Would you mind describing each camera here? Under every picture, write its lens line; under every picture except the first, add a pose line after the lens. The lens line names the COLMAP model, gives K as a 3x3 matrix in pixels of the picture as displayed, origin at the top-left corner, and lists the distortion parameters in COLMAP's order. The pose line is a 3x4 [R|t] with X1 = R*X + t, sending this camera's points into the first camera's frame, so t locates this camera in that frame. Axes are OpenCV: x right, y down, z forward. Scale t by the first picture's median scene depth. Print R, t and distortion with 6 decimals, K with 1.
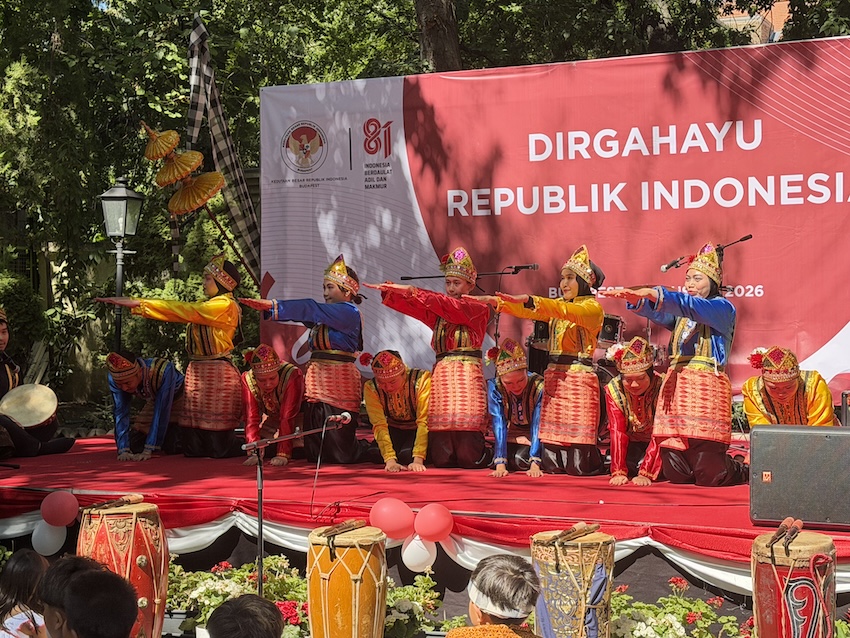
lens RADIAL K [[1488.5, 0, 424.5], [0, 1488.5, 353.4], [0, 0, 1]] dist [0.165244, -0.363607]
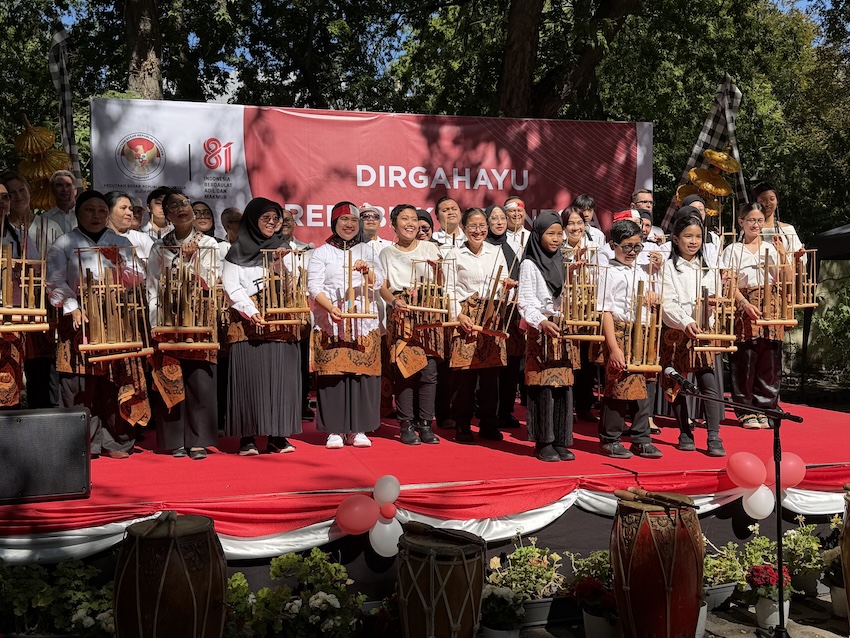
lens RADIAL K [[947.0, 0, 432.7], [0, 947.0, 318.8], [0, 0, 1]] dist [0.098901, -0.153596]
pose [[0.767046, -0.012077, 0.641478, -0.411774], [0.020576, 0.999772, -0.005781, -0.009420], [-0.641262, 0.017633, 0.767120, 0.347109]]
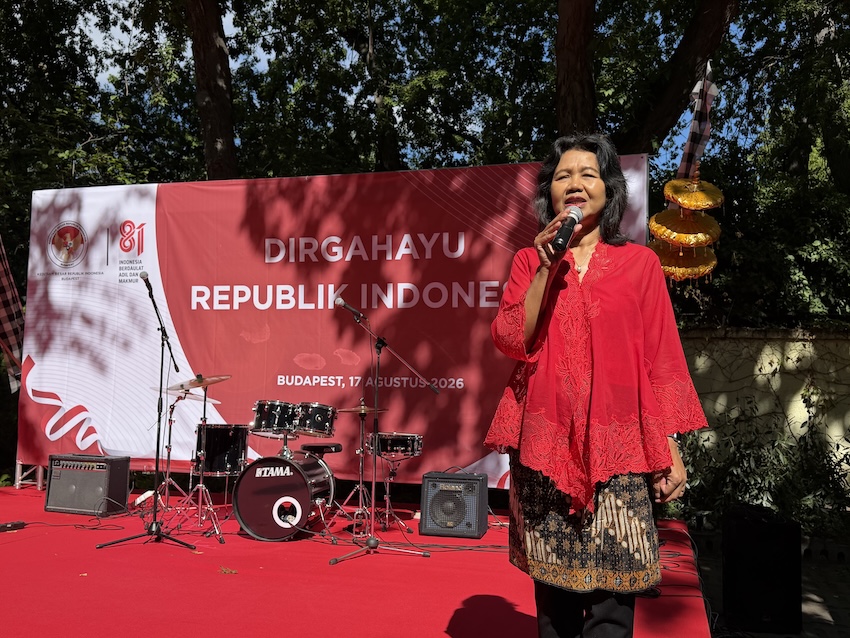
lens RADIAL K [[790.8, 0, 435.6], [0, 790.8, 346.0], [0, 0, 1]] dist [0.090969, -0.002173]
pose [[0.984488, 0.024538, 0.173726, 0.095793], [-0.012413, 0.997432, -0.070538, -0.026188], [-0.175011, 0.067287, 0.982265, 0.404096]]
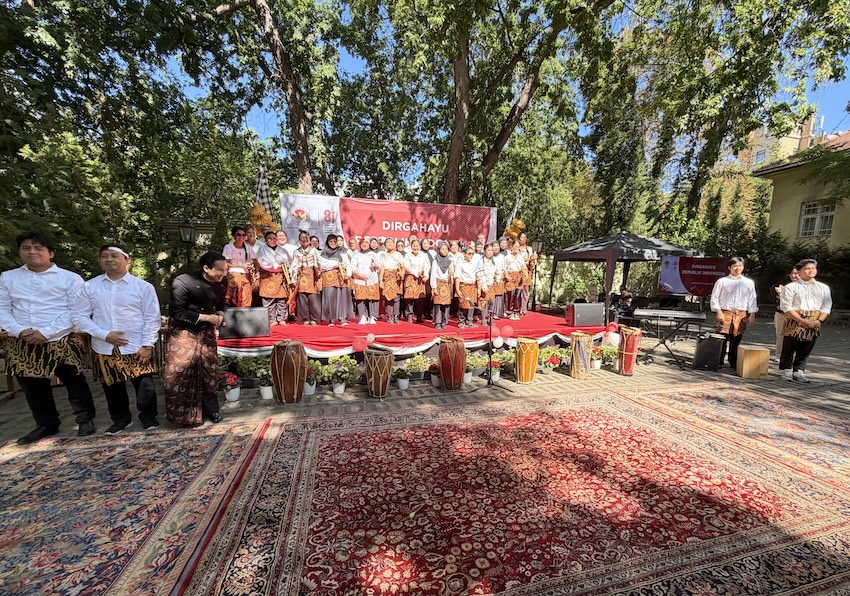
lens RADIAL K [[377.7, 0, 463.7], [0, 377.7, 334.8], [0, 0, 1]] dist [-0.000861, 0.000012]
pose [[0.730115, -0.093785, 0.676857, -0.409969], [0.002103, 0.990840, 0.135022, -0.007119], [-0.683321, -0.097158, 0.723625, 0.235504]]
